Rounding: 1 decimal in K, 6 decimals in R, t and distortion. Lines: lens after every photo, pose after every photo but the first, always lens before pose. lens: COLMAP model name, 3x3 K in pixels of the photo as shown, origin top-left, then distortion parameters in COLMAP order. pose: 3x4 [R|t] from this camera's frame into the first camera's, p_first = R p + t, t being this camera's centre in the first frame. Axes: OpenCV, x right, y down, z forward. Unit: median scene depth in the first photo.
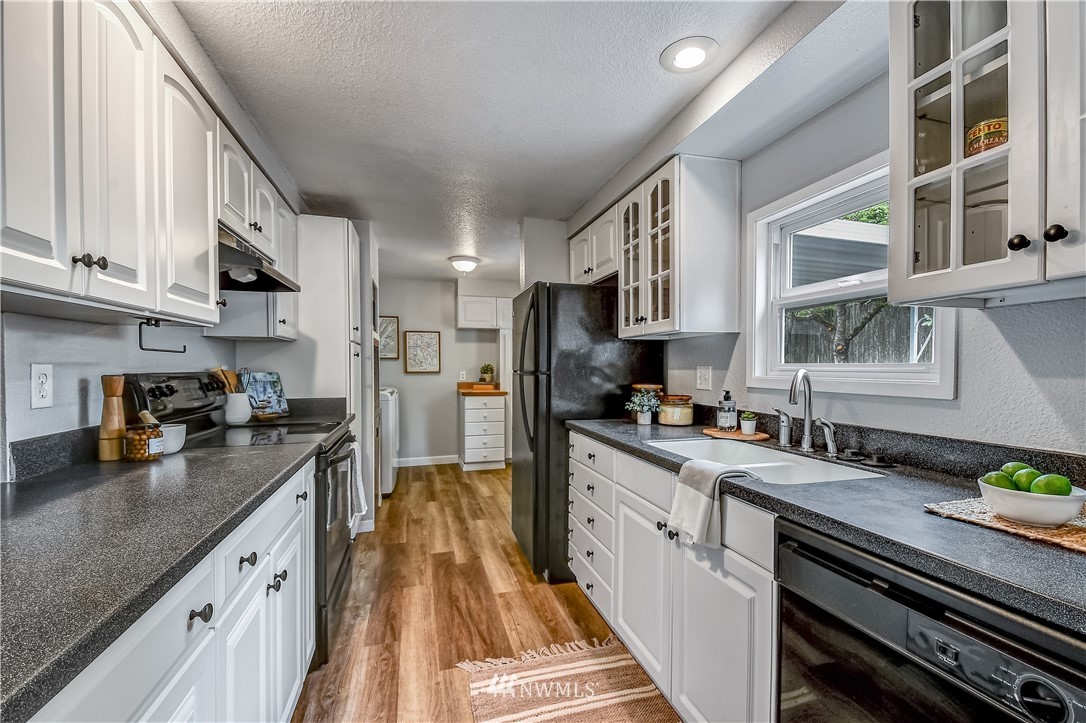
lens RADIAL K [[494.8, 0, 578.1], [0, 494.8, 366.8], [0, 0, 1]] dist [0.000898, -0.000533]
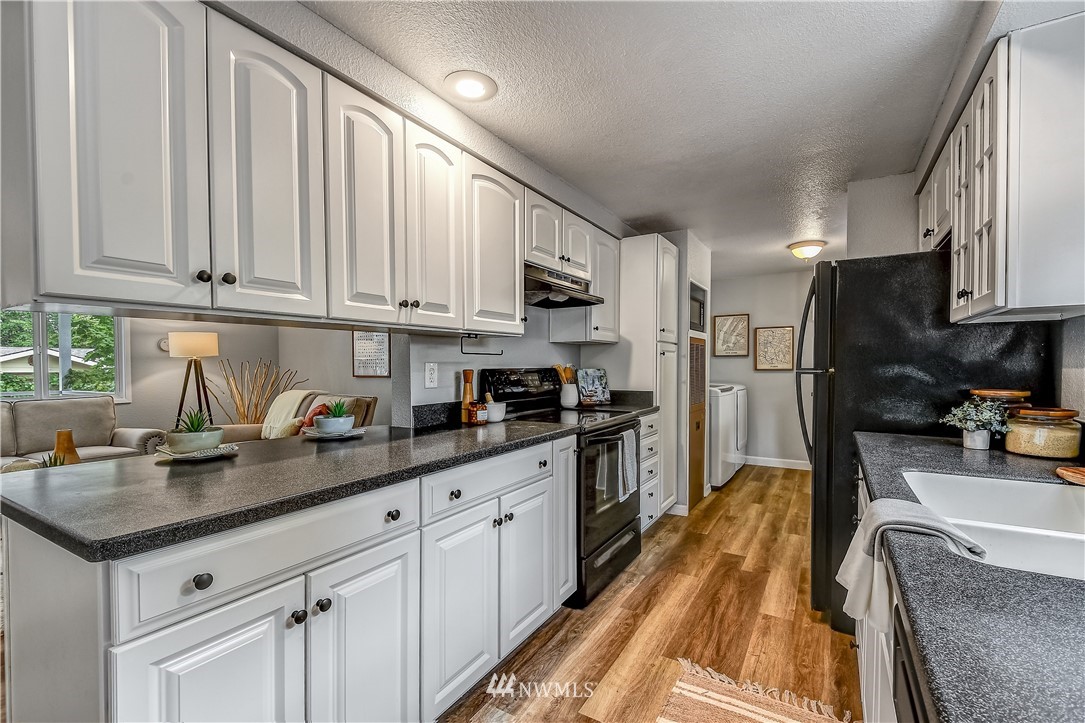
lens RADIAL K [[479.2, 0, 542.2], [0, 479.2, 366.6], [0, 0, 1]] dist [0.086548, -0.059802]
pose [[0.646527, 0.002810, -0.762886, 0.263454], [0.001179, 0.999988, 0.004683, 0.000041], [0.762890, -0.003927, 0.646516, 0.108150]]
